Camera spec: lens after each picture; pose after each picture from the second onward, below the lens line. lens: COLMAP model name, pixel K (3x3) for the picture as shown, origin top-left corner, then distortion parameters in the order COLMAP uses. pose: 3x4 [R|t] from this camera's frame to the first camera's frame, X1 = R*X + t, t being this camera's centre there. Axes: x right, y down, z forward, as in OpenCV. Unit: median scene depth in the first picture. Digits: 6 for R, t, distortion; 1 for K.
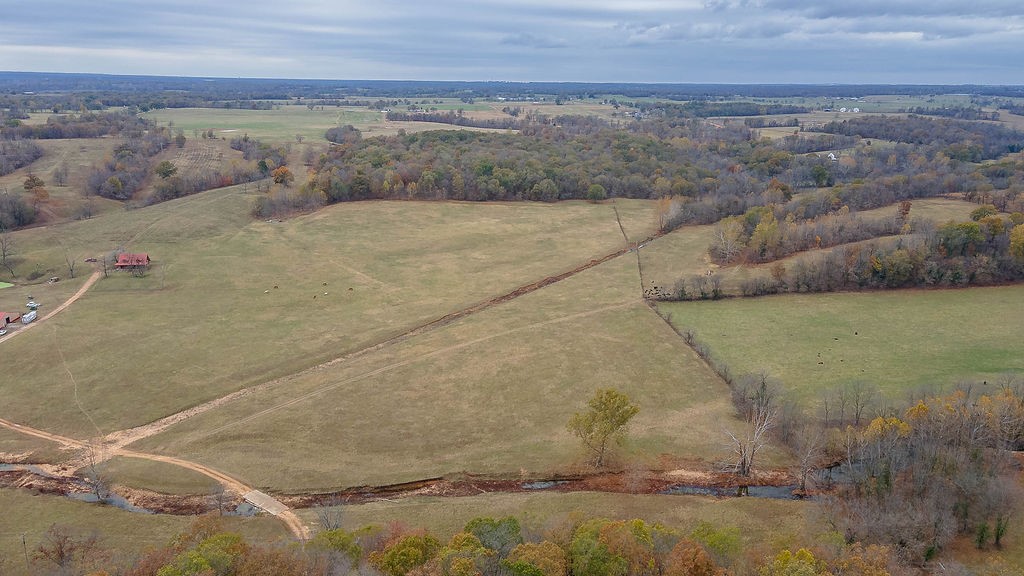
lens RADIAL K [[747.4, 0, 512.0], [0, 747.4, 287.7], [0, 0, 1]] dist [0.052206, 0.005098]
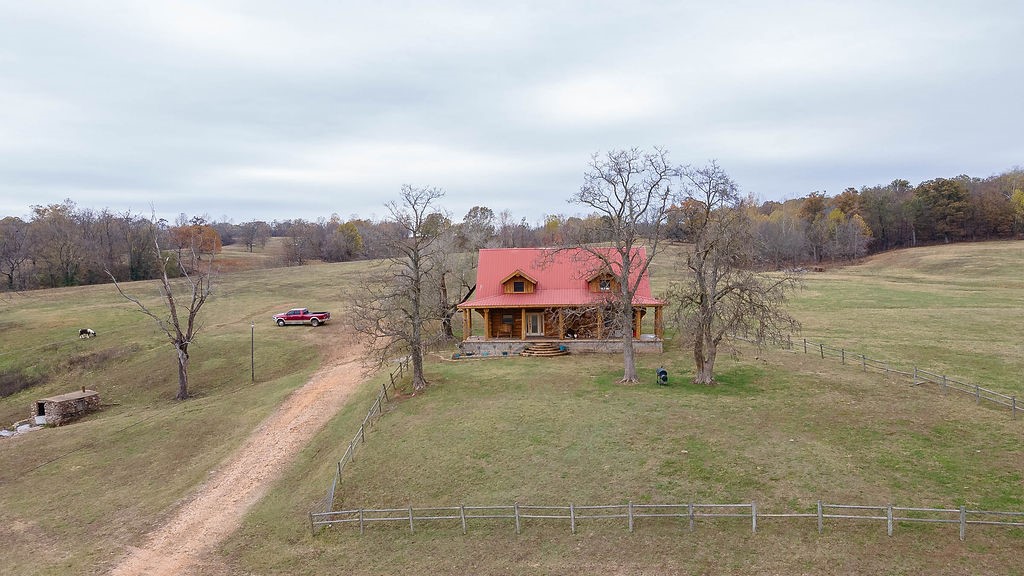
lens RADIAL K [[747.4, 0, 507.0], [0, 747.4, 286.8], [0, 0, 1]] dist [0.052206, 0.005098]
pose [[0.976878, -0.014985, -0.213271, -0.481216], [-0.031979, 0.976077, -0.215060, -0.004153], [0.211391, 0.216908, 0.953029, 0.860717]]
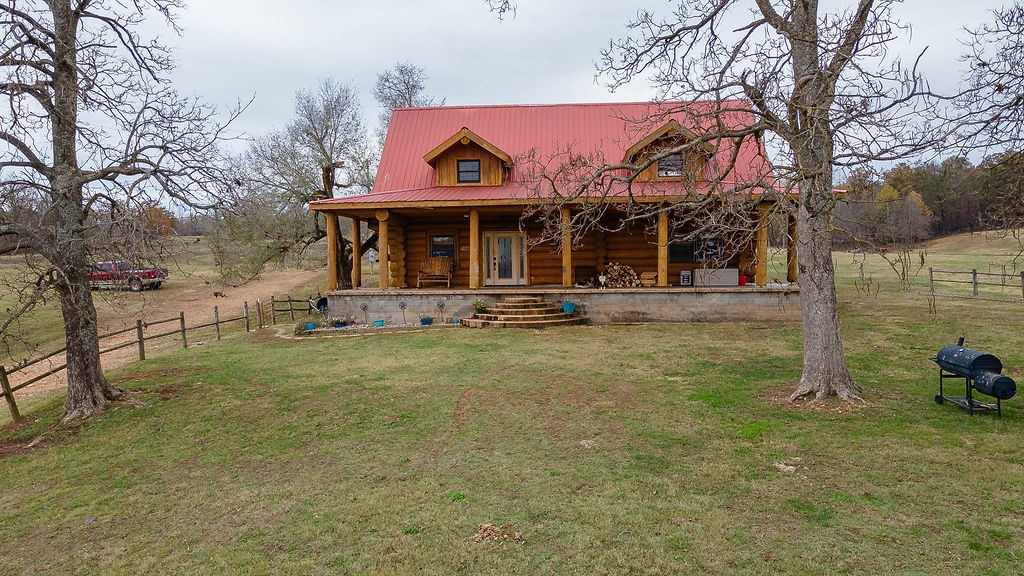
lens RADIAL K [[747.4, 0, 513.8], [0, 747.4, 288.1], [0, 0, 1]] dist [0.052206, 0.005098]
pose [[0.978143, -0.010764, -0.207655, -0.494396], [-0.036022, 0.974787, -0.220210, -0.012966], [0.204790, 0.222877, 0.953093, 0.950013]]
